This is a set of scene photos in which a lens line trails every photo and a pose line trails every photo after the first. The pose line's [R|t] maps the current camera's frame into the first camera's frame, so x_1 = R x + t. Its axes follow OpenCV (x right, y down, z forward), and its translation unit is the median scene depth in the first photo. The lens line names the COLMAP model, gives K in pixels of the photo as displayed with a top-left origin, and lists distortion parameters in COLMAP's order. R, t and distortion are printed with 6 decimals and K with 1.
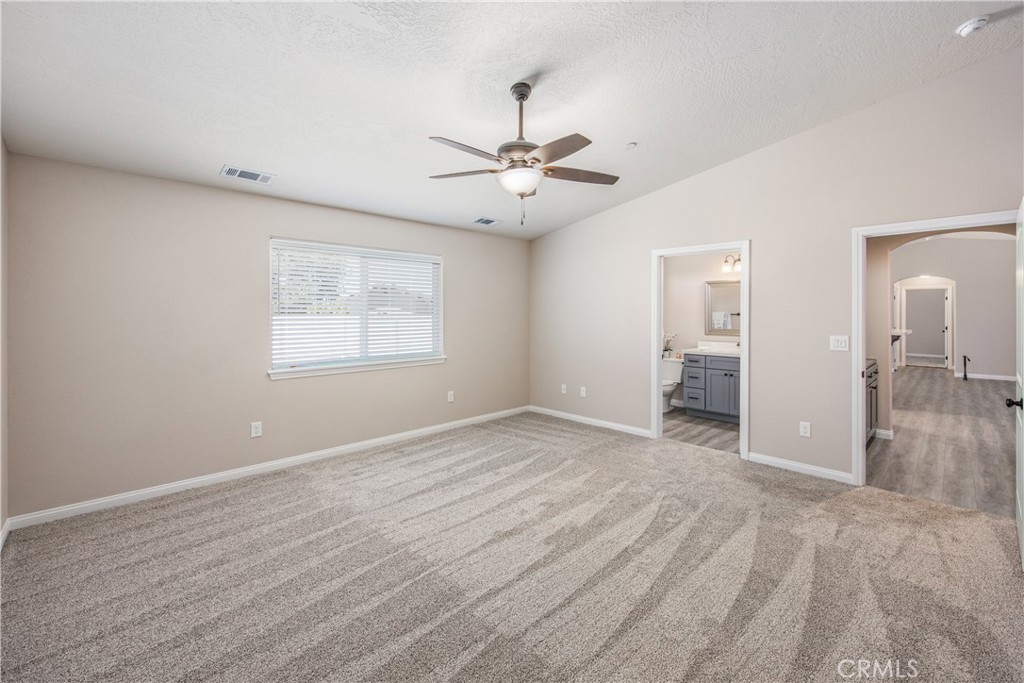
lens RADIAL K [[416.8, 0, 515.5], [0, 416.8, 333.3], [0, 0, 1]] dist [-0.000460, 0.000081]
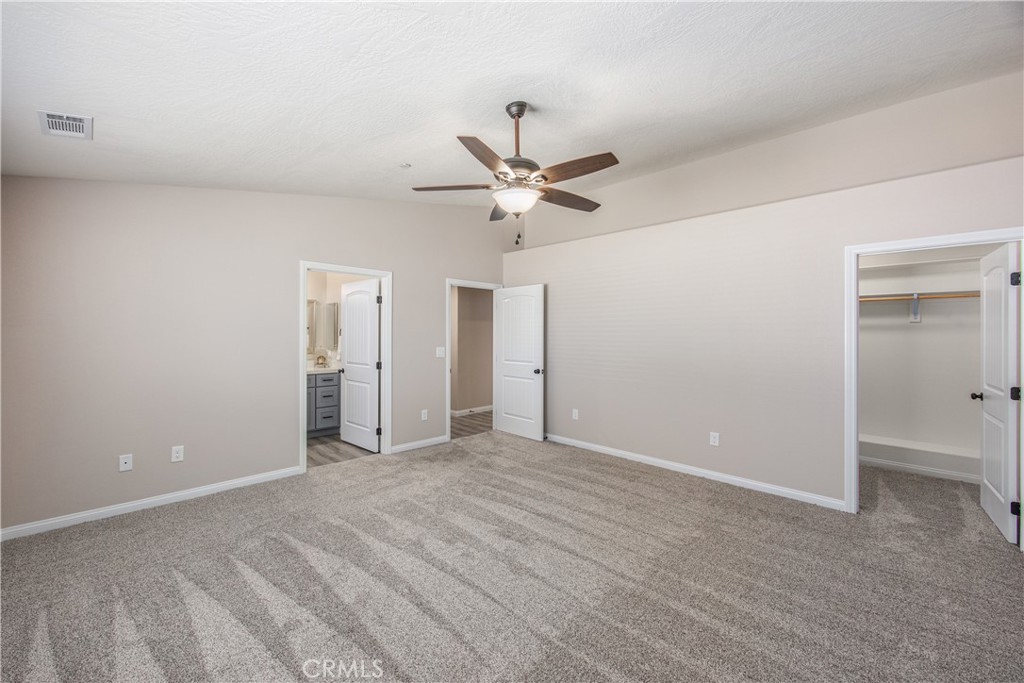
lens RADIAL K [[393.8, 0, 511.9], [0, 393.8, 344.3], [0, 0, 1]] dist [-0.000820, 0.000066]
pose [[0.017455, -0.026648, 0.999492, -0.679326], [0.042139, 0.998776, 0.025893, -0.032916], [-0.998959, 0.041665, 0.018556, 0.733194]]
